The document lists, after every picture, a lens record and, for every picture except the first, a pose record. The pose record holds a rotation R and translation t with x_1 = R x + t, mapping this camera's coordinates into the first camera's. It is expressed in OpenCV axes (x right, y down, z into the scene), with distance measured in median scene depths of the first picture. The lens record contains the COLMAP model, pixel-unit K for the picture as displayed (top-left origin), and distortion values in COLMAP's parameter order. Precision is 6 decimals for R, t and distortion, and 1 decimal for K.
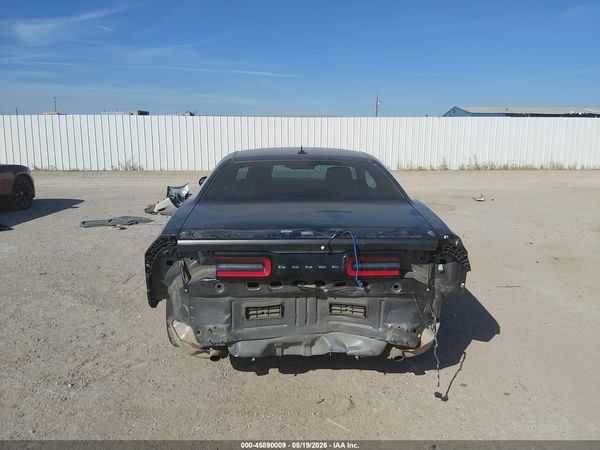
lens RADIAL K [[447.0, 0, 300.0], [0, 447.0, 225.0], [0, 0, 1]] dist [0.093718, -0.167520]
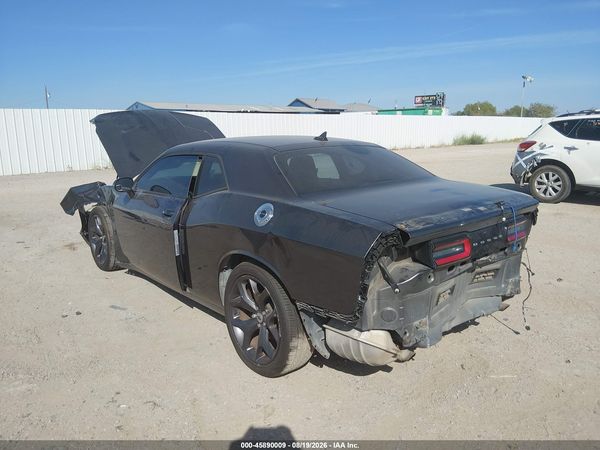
lens RADIAL K [[447.0, 0, 300.0], [0, 447.0, 225.0], [0, 0, 1]] dist [0.093718, -0.167520]
pose [[0.774821, -0.139917, 0.616502, -0.880394], [0.133934, 0.989394, 0.056218, -0.055144], [-0.617830, 0.039011, 0.785344, 0.390301]]
